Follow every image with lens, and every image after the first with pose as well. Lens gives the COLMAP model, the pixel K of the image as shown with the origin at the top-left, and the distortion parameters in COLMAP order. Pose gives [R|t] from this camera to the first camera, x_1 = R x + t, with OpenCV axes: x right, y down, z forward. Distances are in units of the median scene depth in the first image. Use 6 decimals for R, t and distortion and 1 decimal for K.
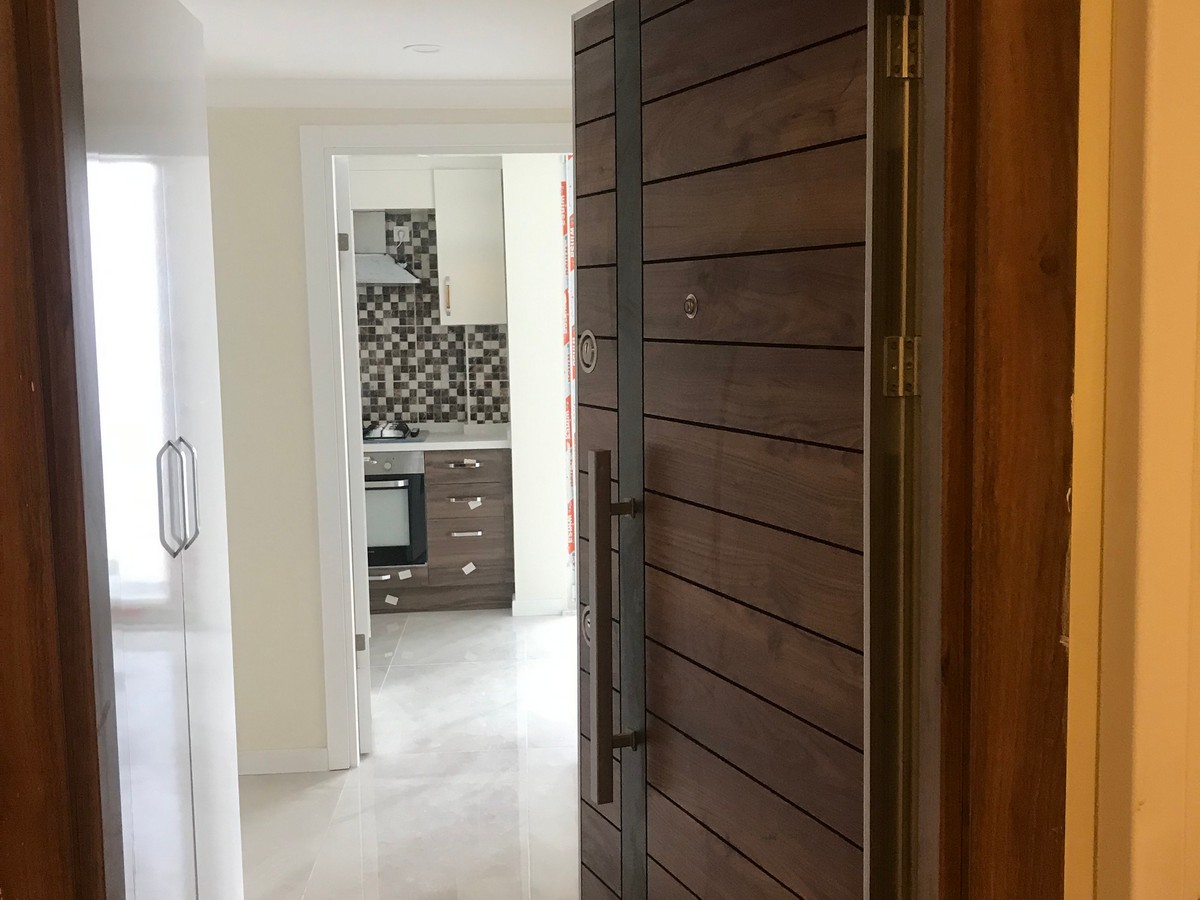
lens RADIAL K [[1314.3, 0, 600.5], [0, 1314.3, 450.3], [0, 0, 1]] dist [0.025135, 0.000000]
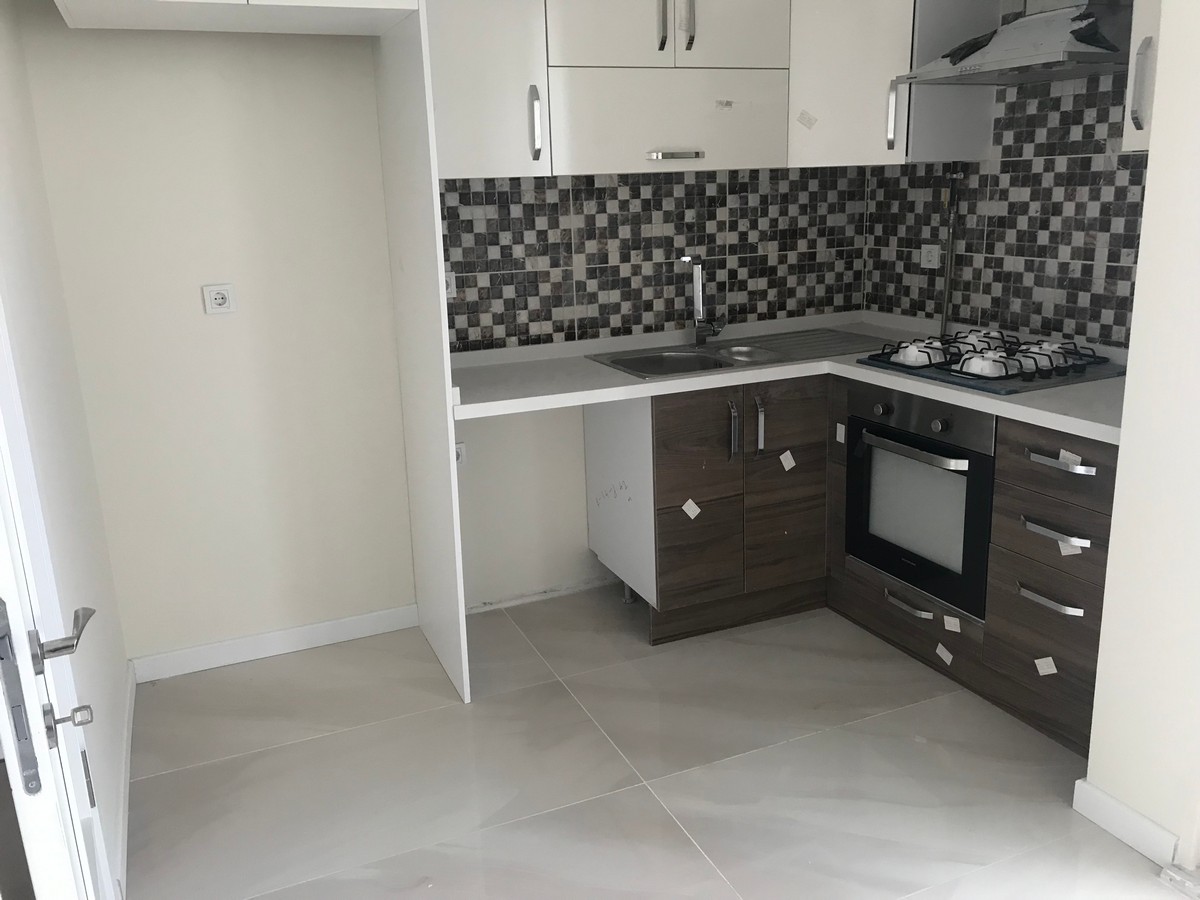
lens RADIAL K [[965.9, 0, 599.8], [0, 965.9, 449.2], [0, 0, 1]] dist [-0.001179, -0.000621]
pose [[0.358295, 0.244670, -0.900978, 0.135457], [-0.069901, 0.969371, 0.235444, -0.057430], [0.930988, -0.021379, 0.364424, 0.671709]]
